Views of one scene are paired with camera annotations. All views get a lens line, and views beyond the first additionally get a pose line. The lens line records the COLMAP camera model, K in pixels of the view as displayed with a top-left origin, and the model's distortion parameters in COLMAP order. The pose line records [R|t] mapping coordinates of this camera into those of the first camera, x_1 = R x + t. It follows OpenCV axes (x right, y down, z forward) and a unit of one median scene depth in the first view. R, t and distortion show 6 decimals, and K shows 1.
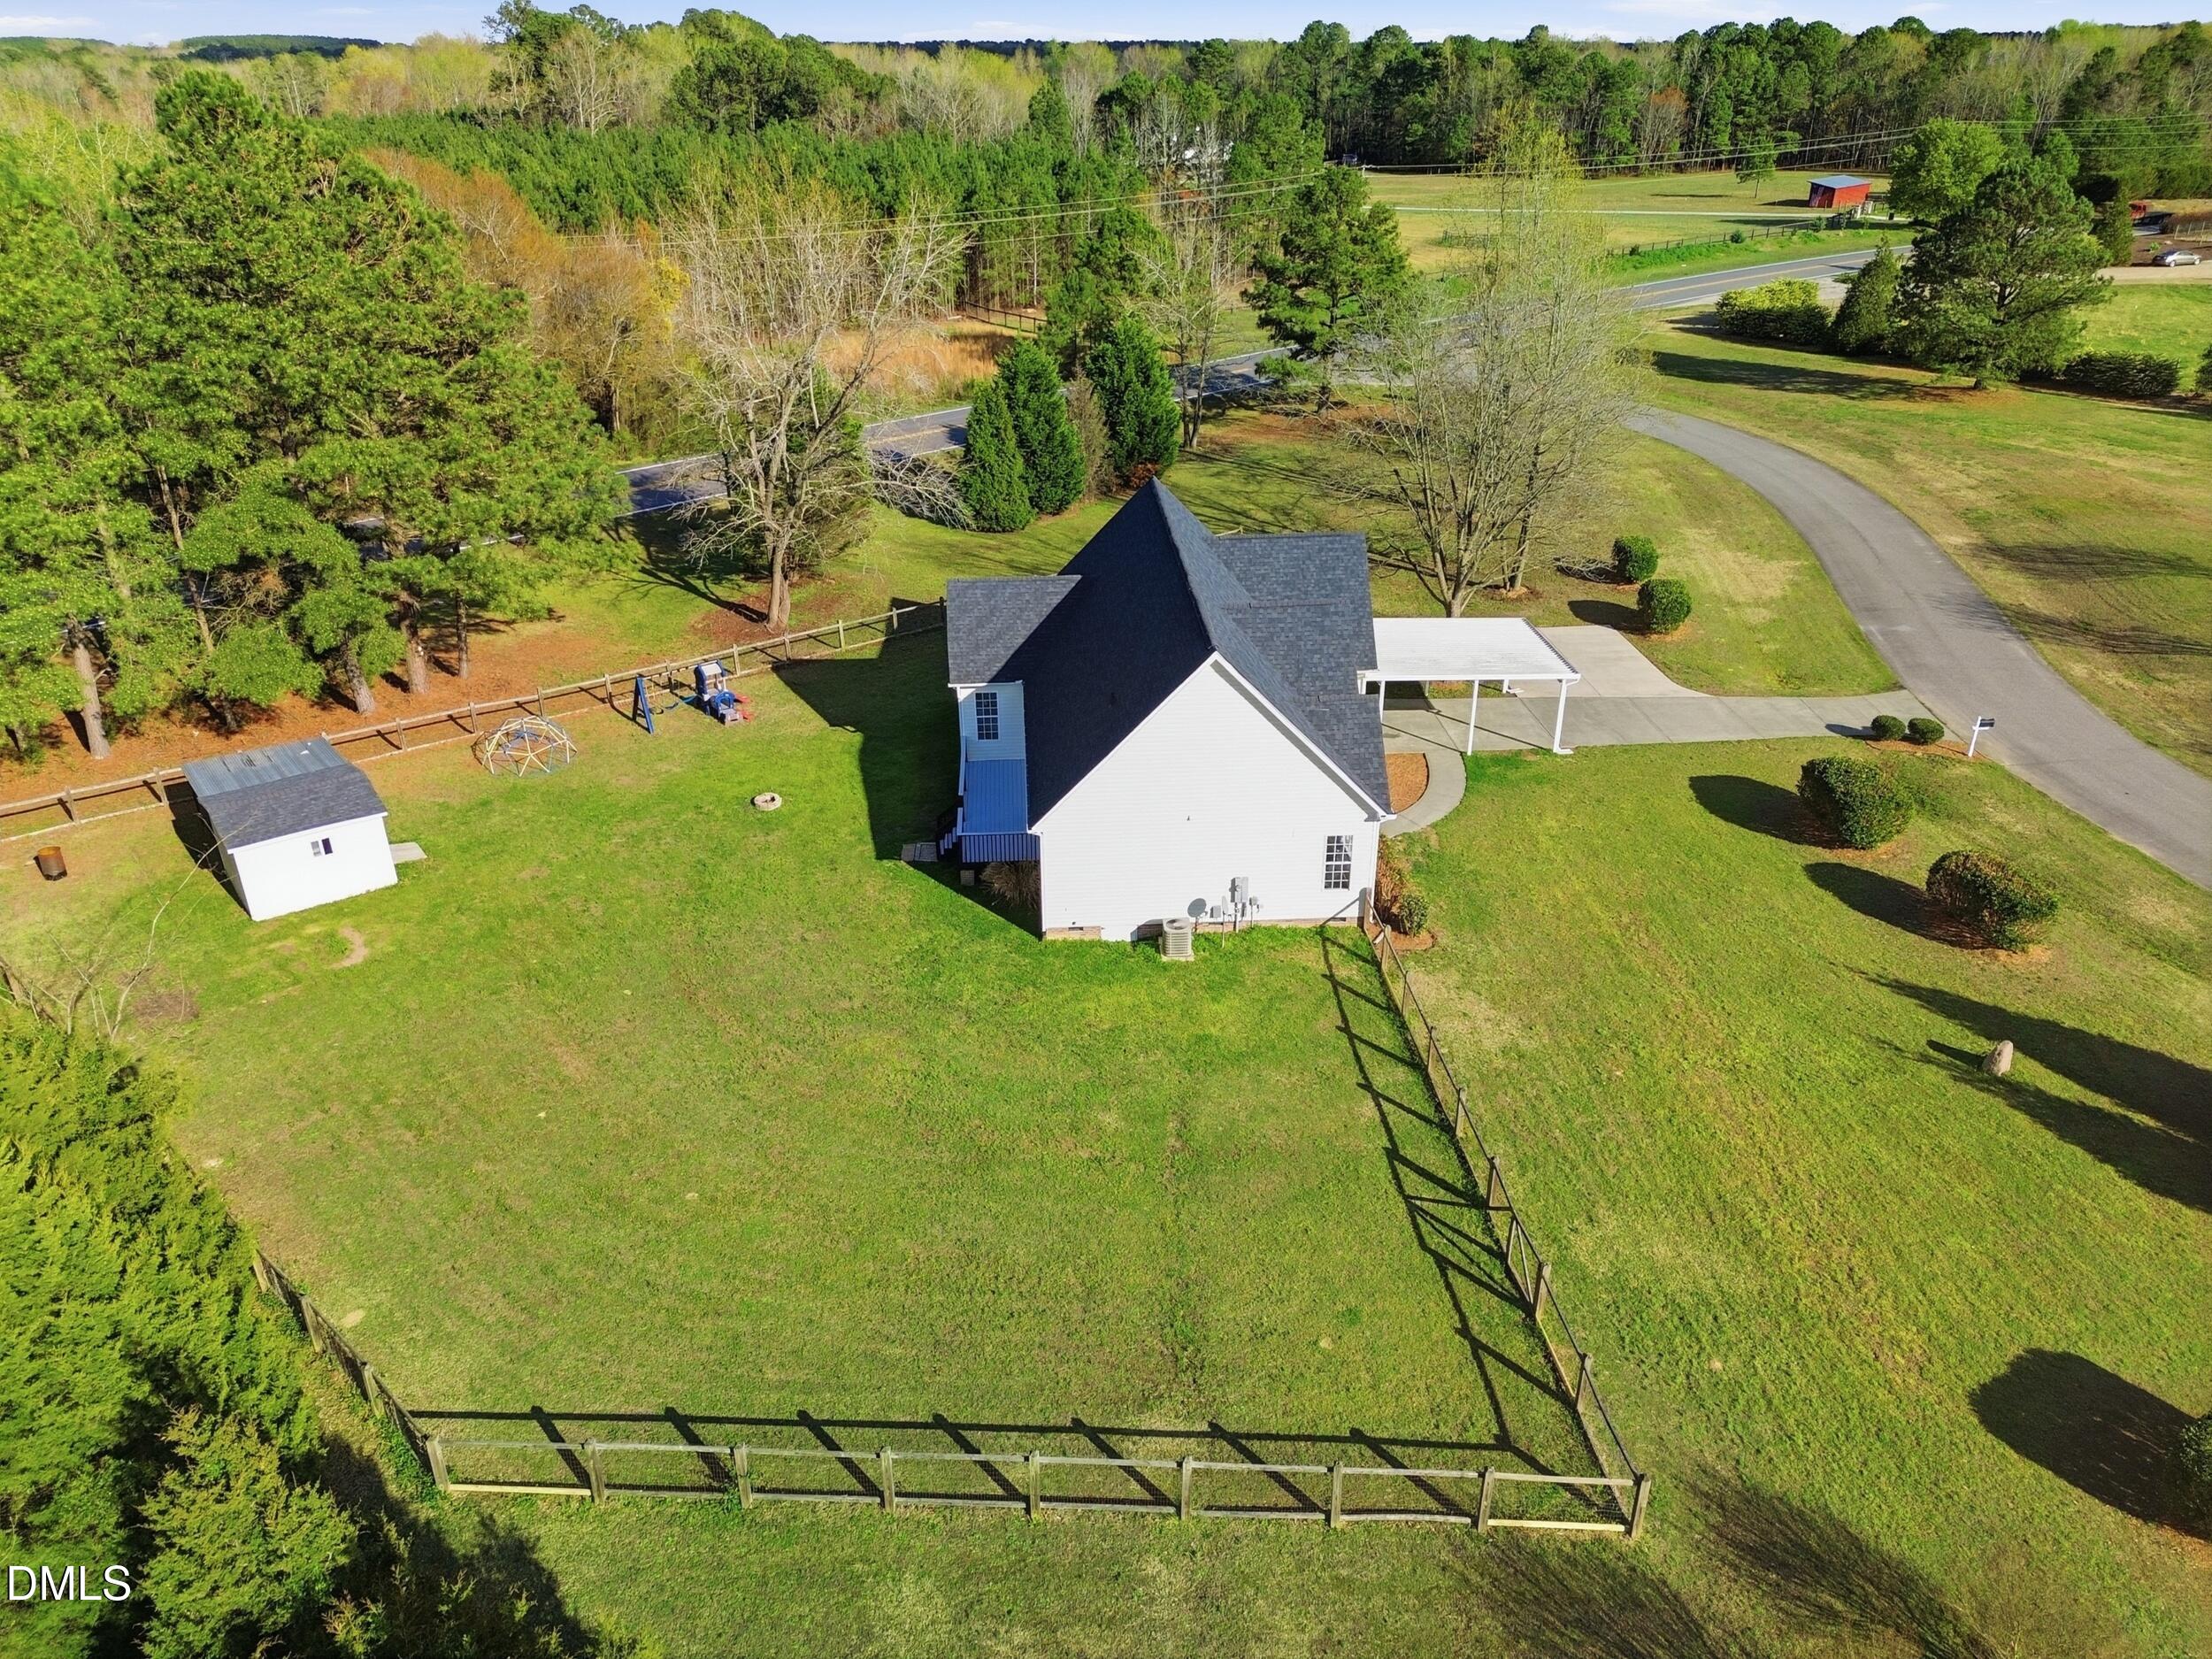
lens RADIAL K [[1543.8, 0, 1090.0], [0, 1543.8, 868.2], [0, 0, 1]] dist [0.070532, -0.048378]
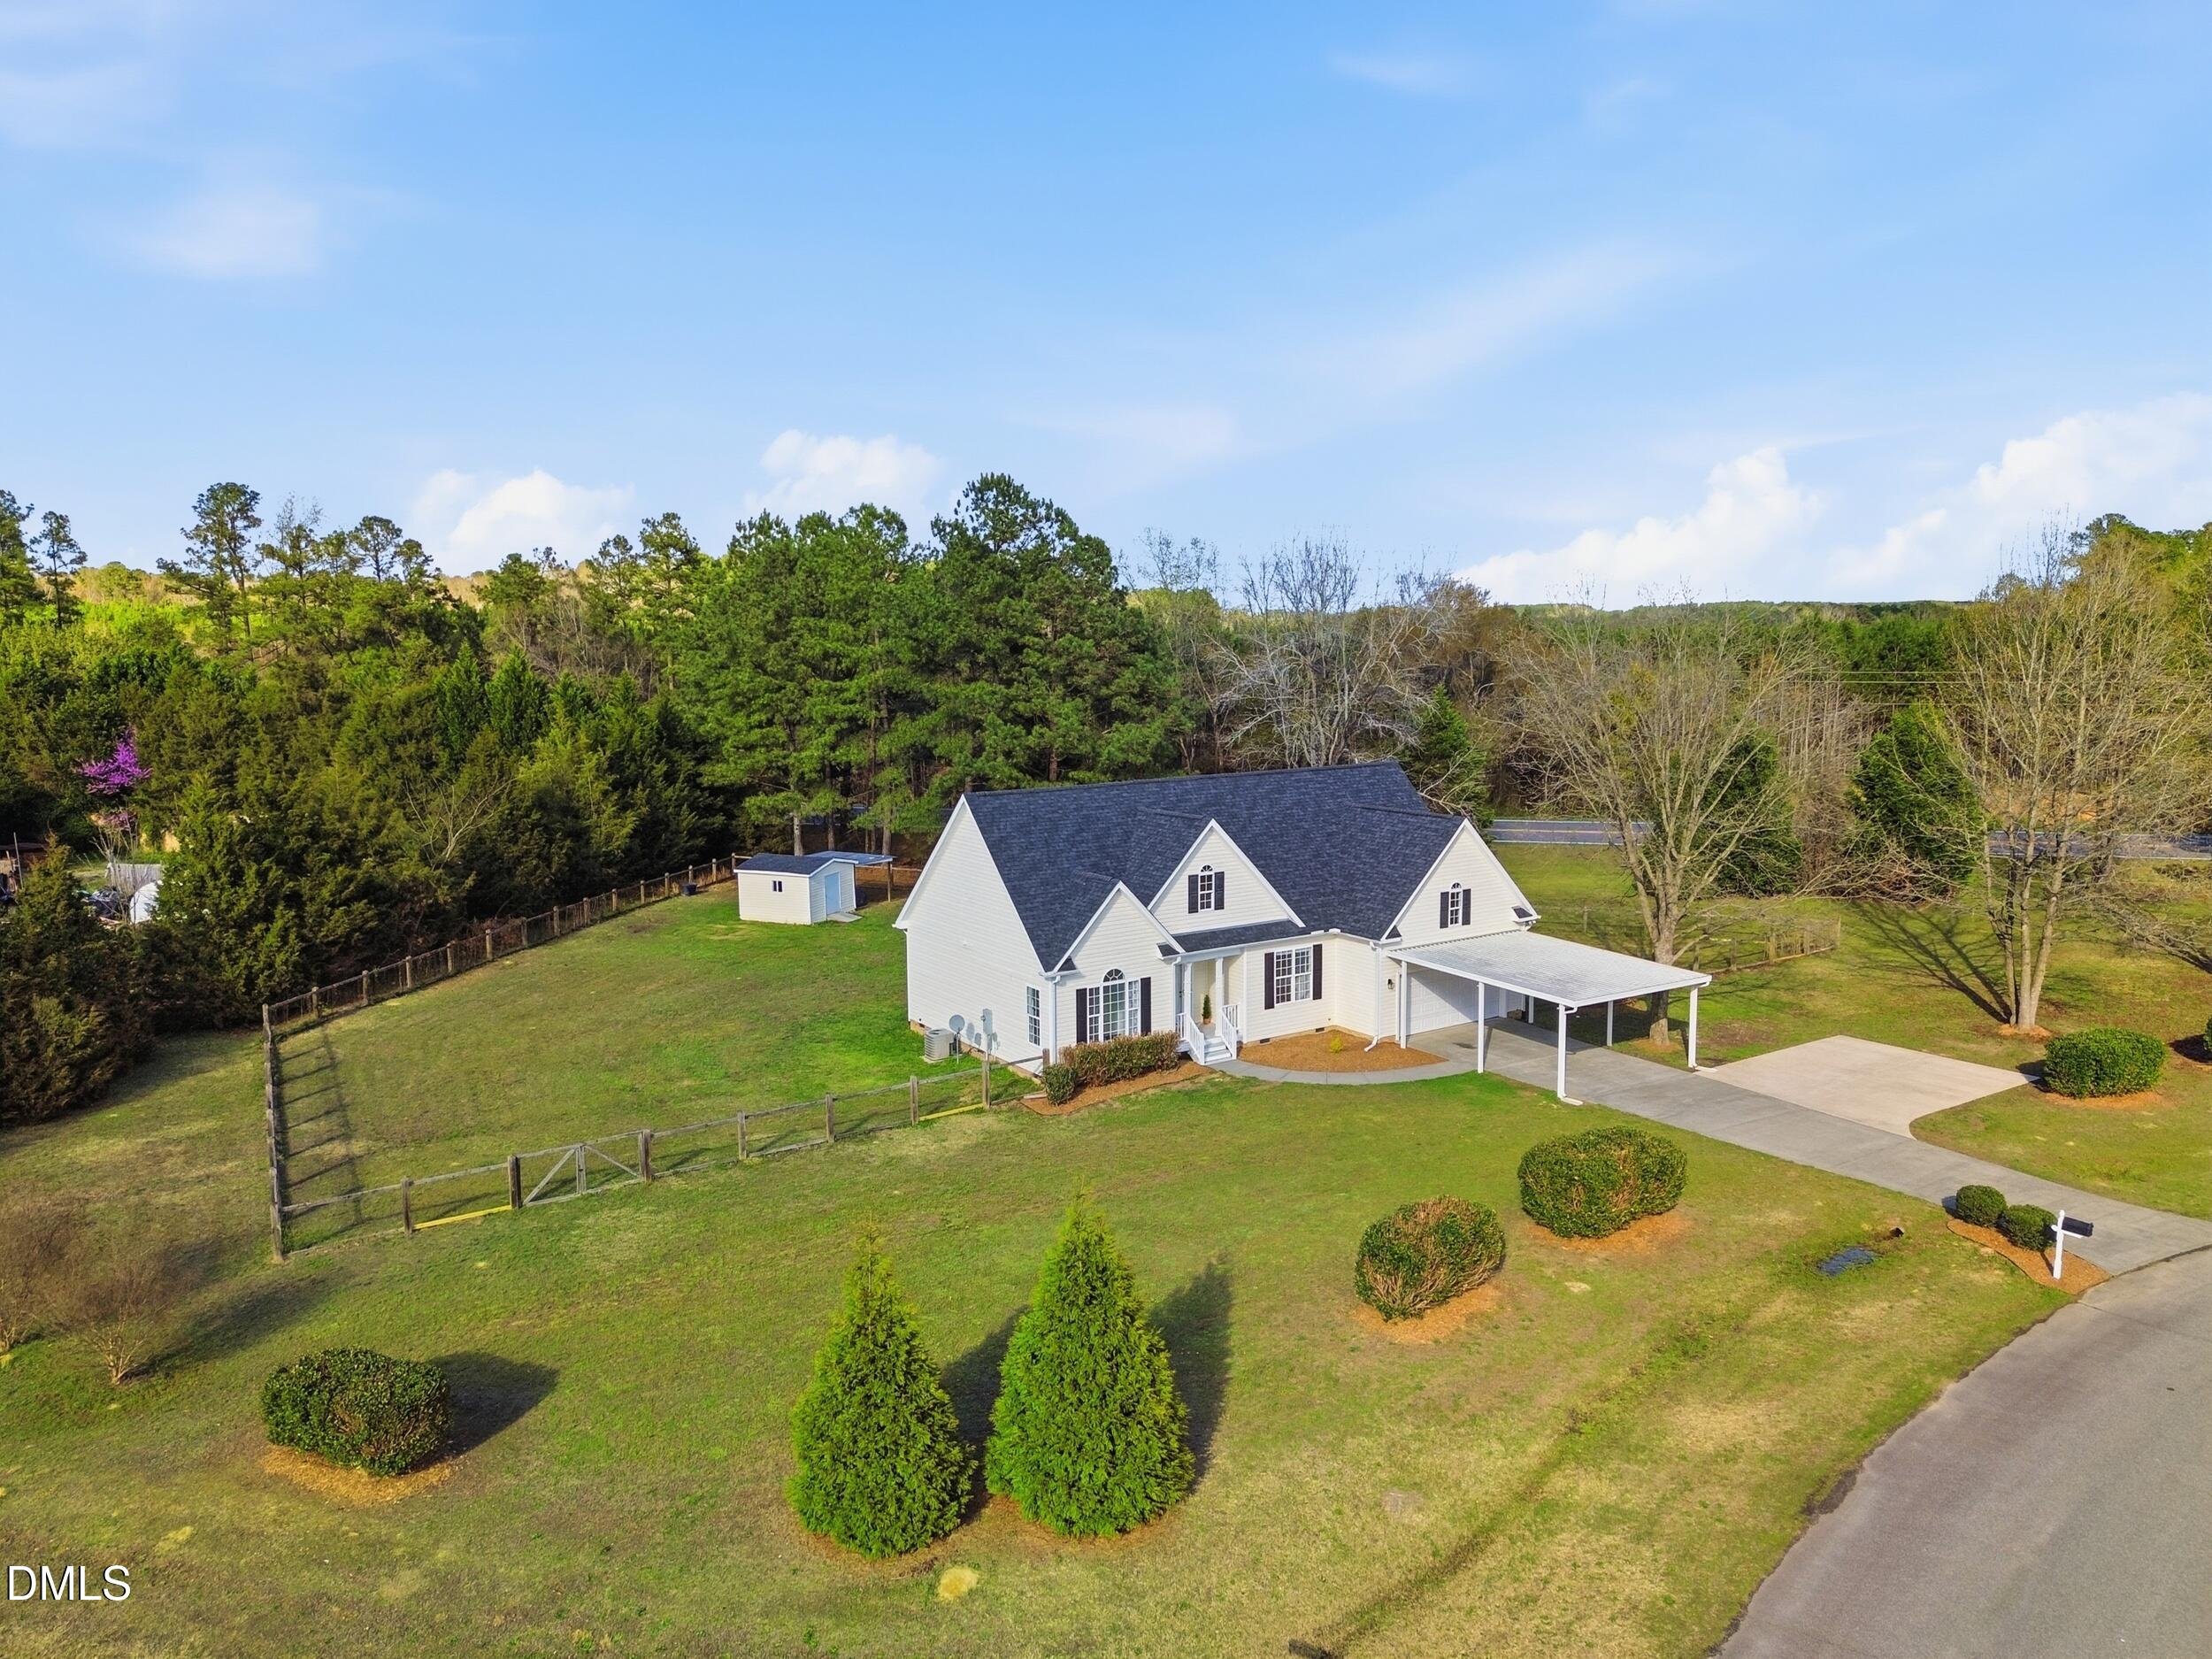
lens RADIAL K [[1543.8, 0, 1097.3], [0, 1543.8, 811.4], [0, 0, 1]] dist [0.070532, -0.048378]
pose [[0.511925, 0.106123, -0.852450, 1.078593], [-0.394739, 0.910426, -0.123713, -0.017114], [0.762964, 0.399827, 0.507961, 0.424955]]
